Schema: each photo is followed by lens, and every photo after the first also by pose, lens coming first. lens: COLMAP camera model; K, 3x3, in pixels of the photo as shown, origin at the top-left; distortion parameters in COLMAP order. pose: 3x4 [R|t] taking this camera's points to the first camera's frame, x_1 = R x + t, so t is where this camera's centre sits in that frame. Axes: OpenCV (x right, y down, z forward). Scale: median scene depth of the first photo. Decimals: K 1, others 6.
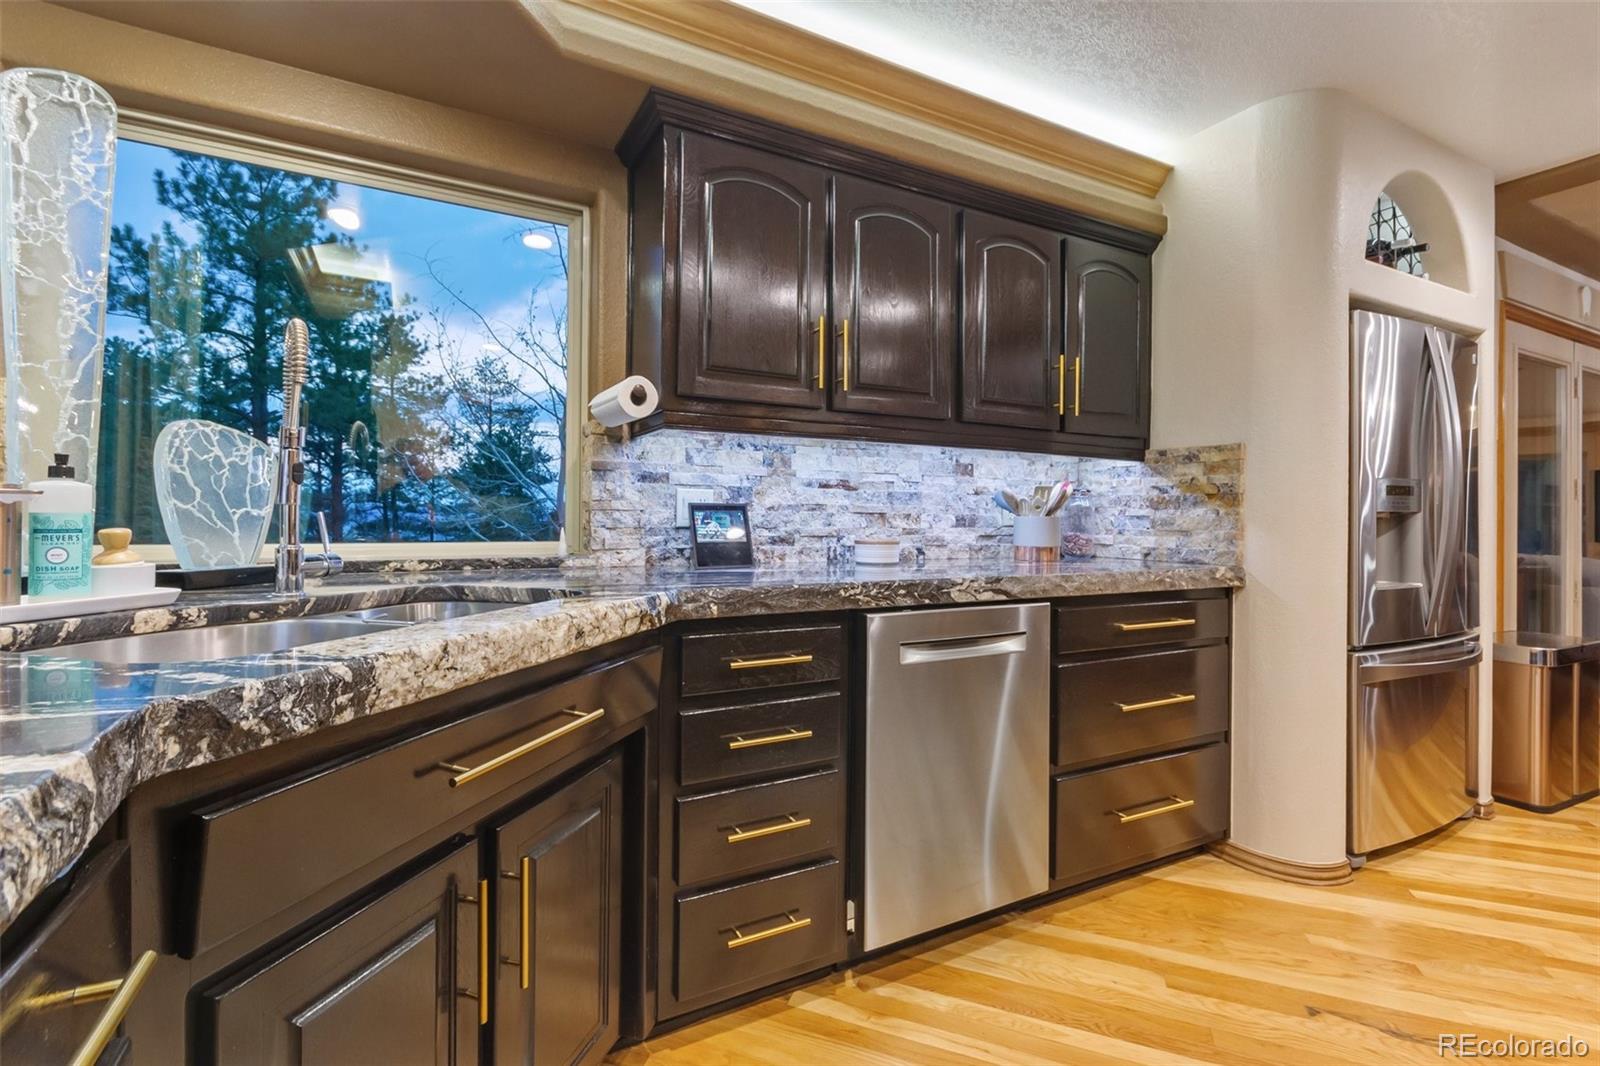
lens RADIAL K [[709.3, 0, 782.8], [0, 709.3, 517.4], [0, 0, 1]] dist [0.003805, 0.000036]
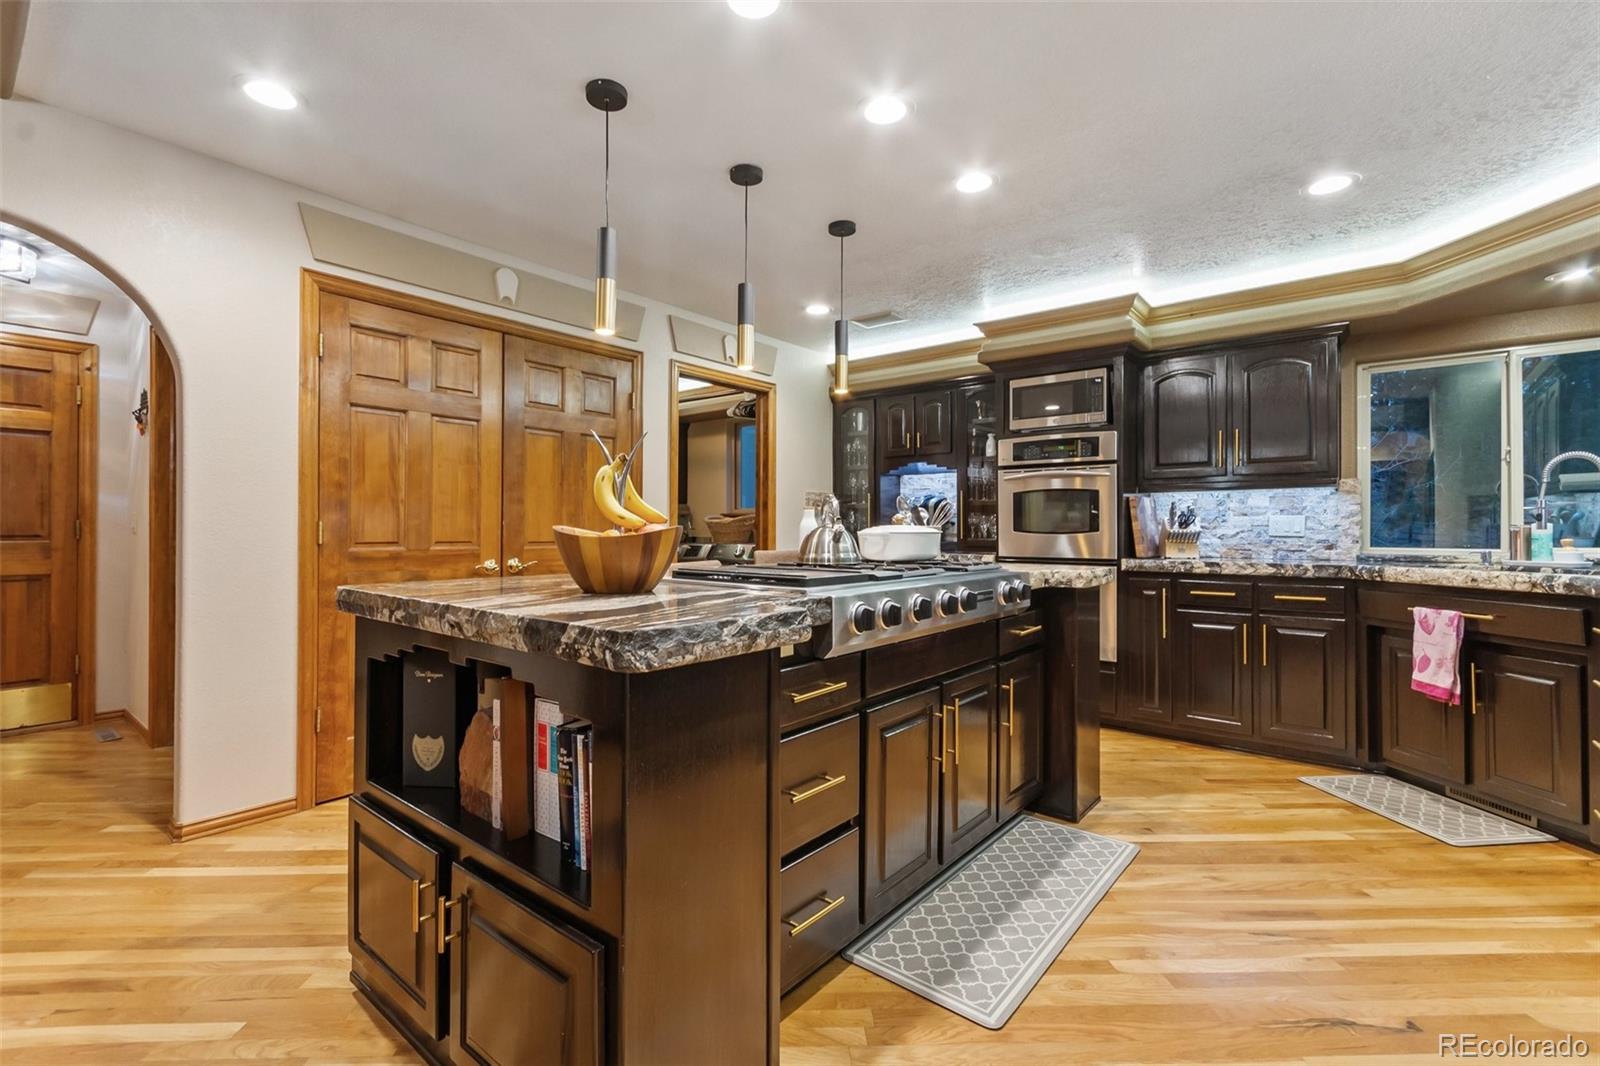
lens RADIAL K [[709.3, 0, 797.4], [0, 709.3, 532.8], [0, 0, 1]] dist [0.003805, 0.000036]
pose [[-0.916205, -0.009617, -0.400595, 1.502695], [-0.010168, 0.999948, -0.000749, 0.012074], [0.400581, 0.003387, -0.916255, 1.214024]]
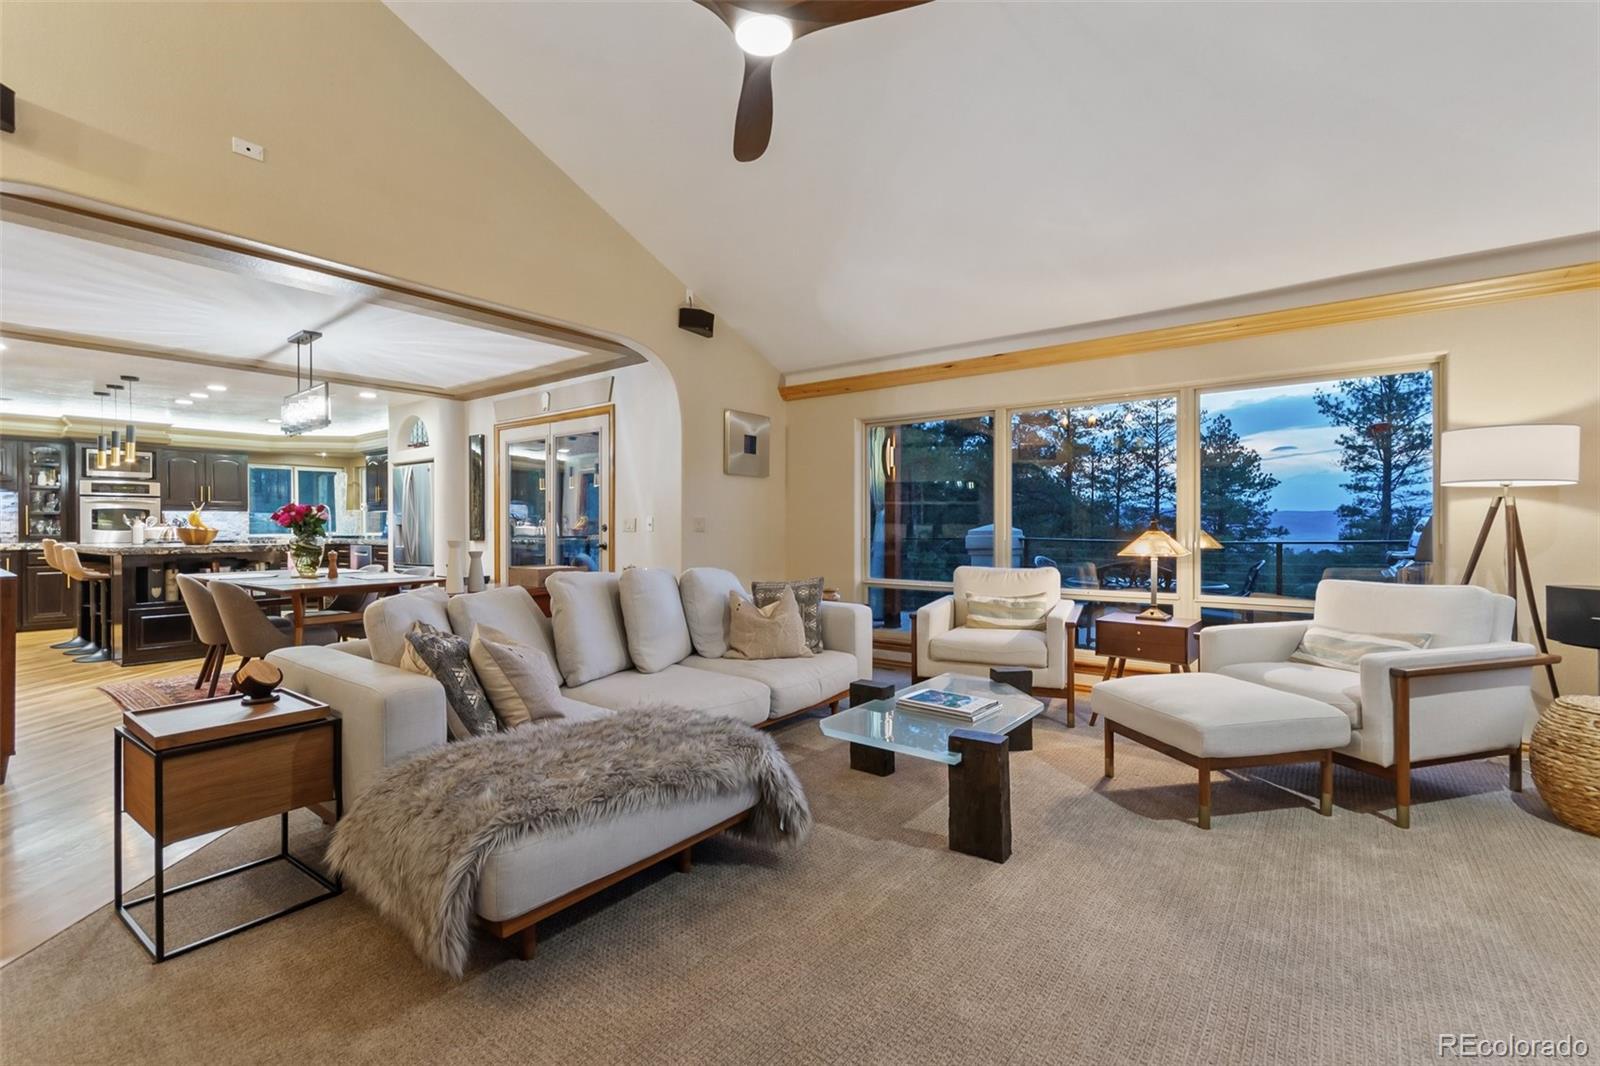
lens RADIAL K [[709.3, 0, 803.2], [0, 709.3, 529.2], [0, 0, 1]] dist [0.003805, 0.000036]
pose [[0.423105, -0.006994, -0.906054, 5.227608], [0.011303, 0.999933, -0.002441, 0.049986], [0.906010, -0.009208, 0.423155, 1.448458]]
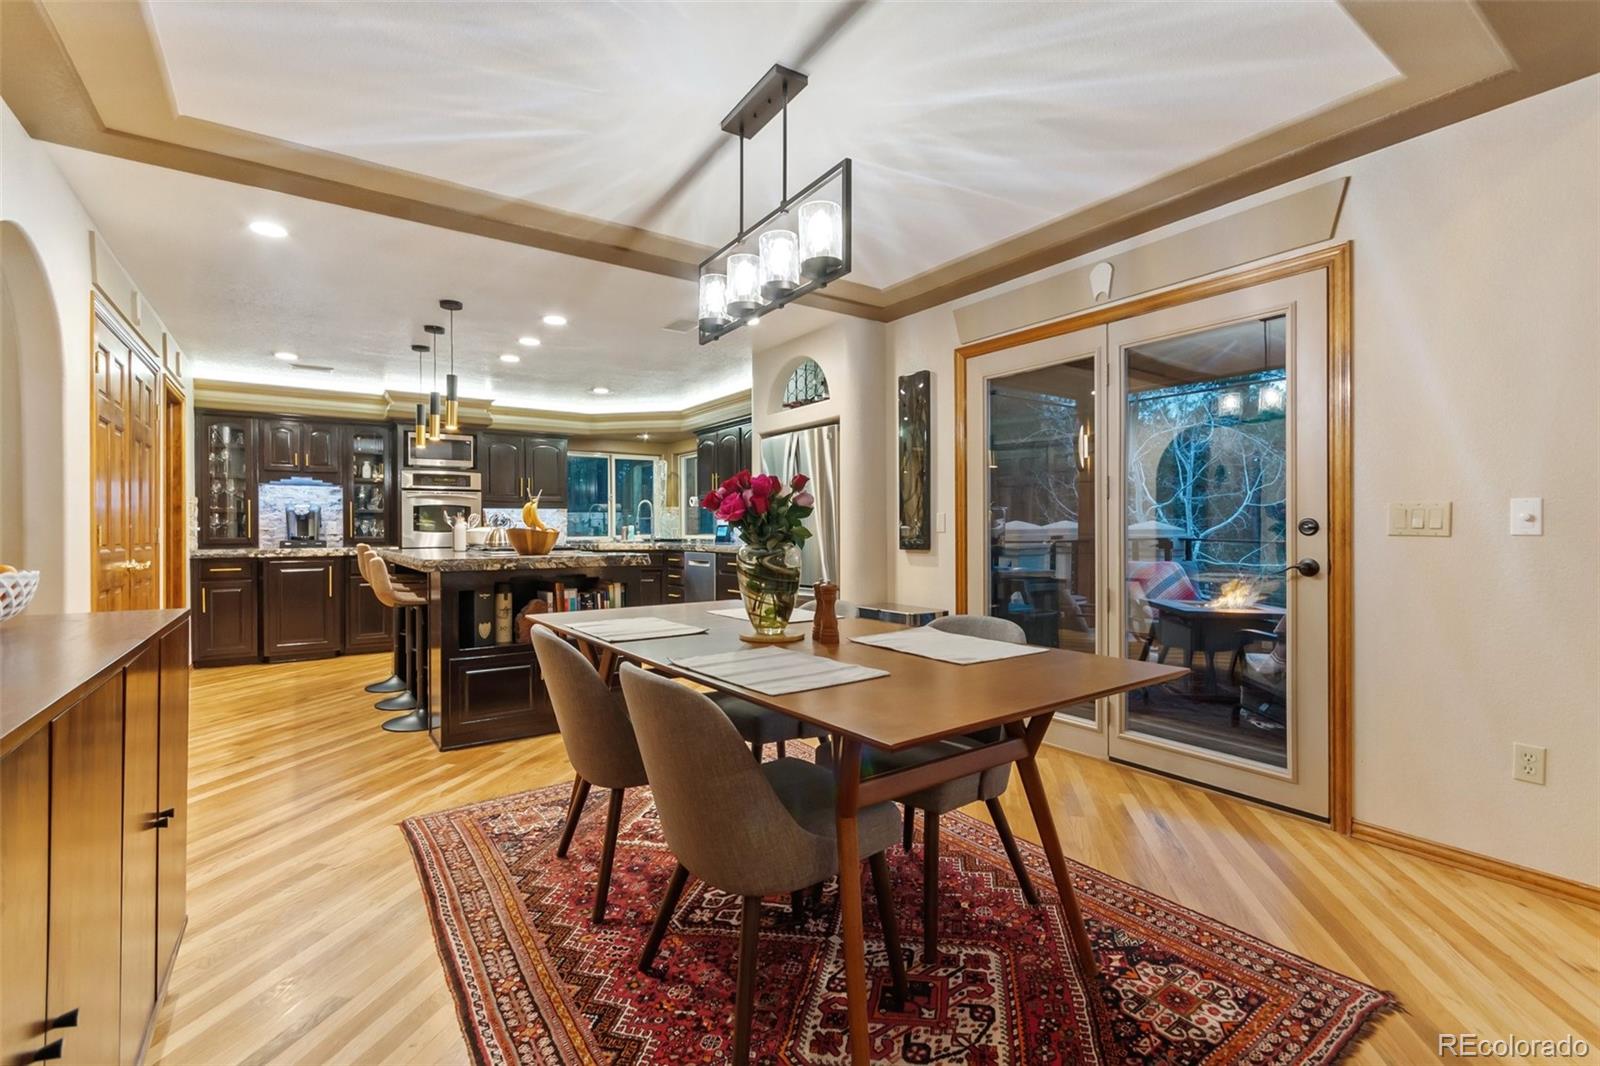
lens RADIAL K [[709.3, 0, 800.1], [0, 709.3, 529.6], [0, 0, 1]] dist [0.003805, 0.000036]
pose [[0.135778, -0.008291, -0.990705, 3.436716], [0.010316, 0.999923, -0.006954, 0.032921], [0.990686, -0.009276, 0.135853, 0.853939]]
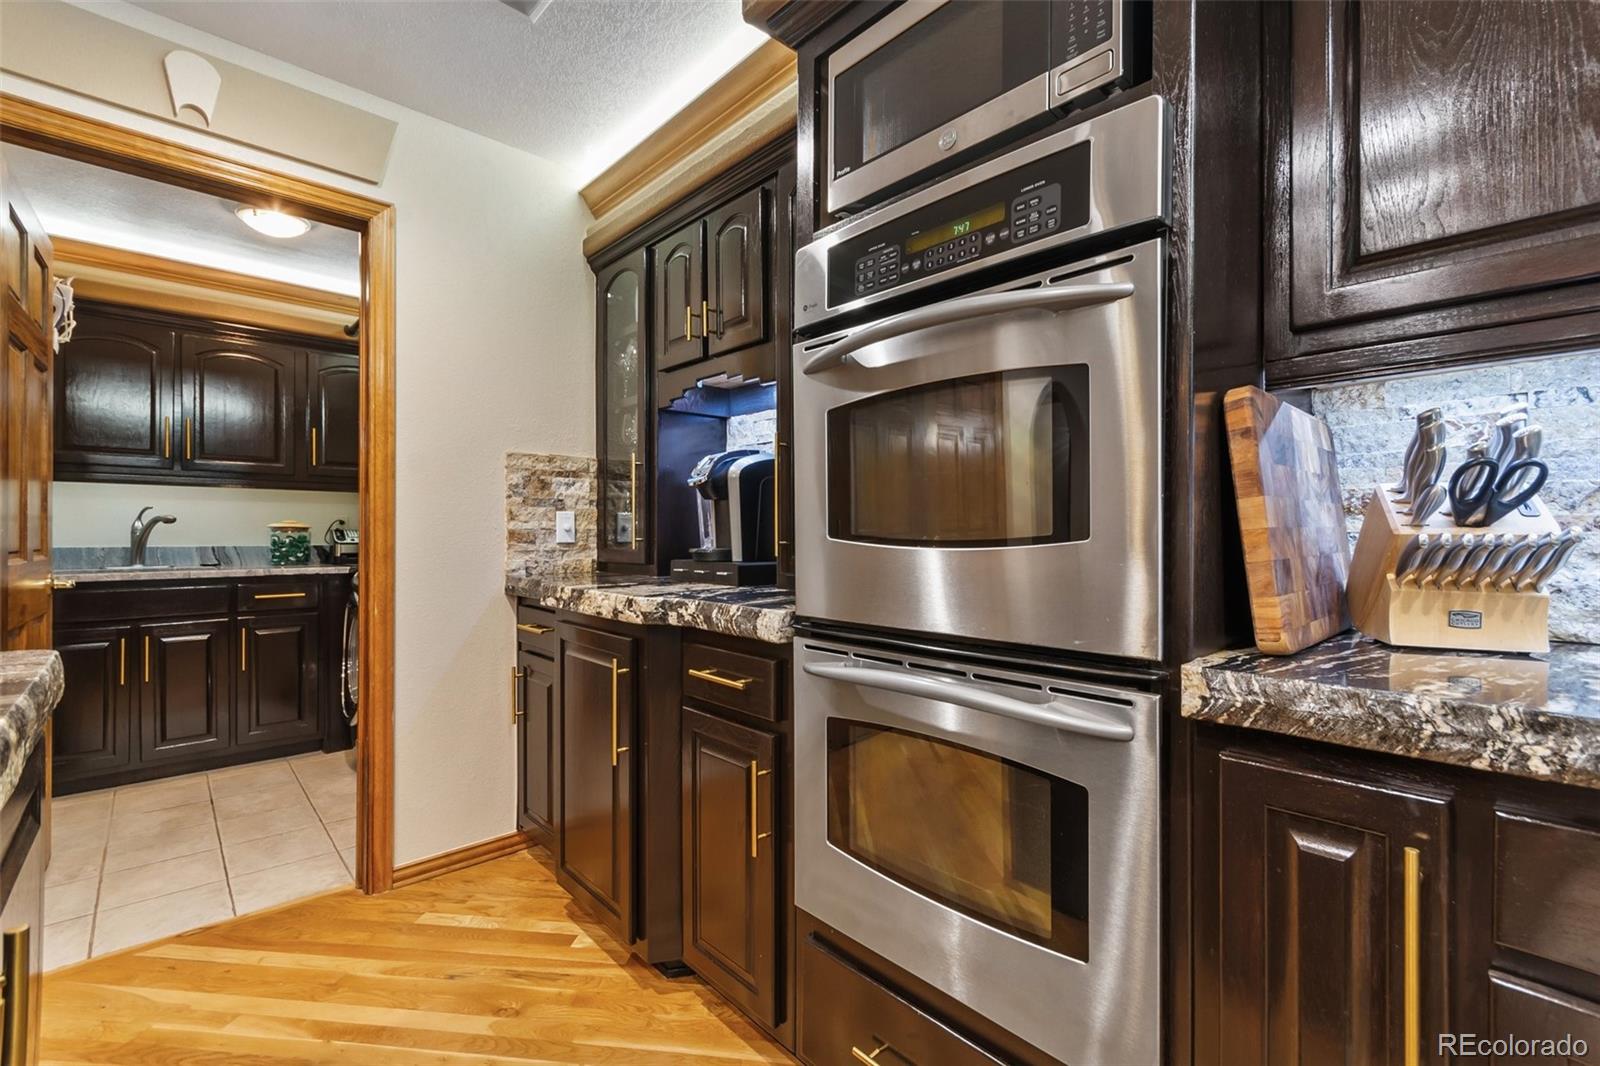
lens RADIAL K [[709.3, 0, 805.0], [0, 709.3, 538.1], [0, 0, 1]] dist [0.003805, 0.000036]
pose [[-0.962148, -0.013928, -0.272170, 0.301449], [-0.014042, 0.999900, -0.001530, 0.002584], [0.272164, 0.002350, -0.962248, 0.185840]]
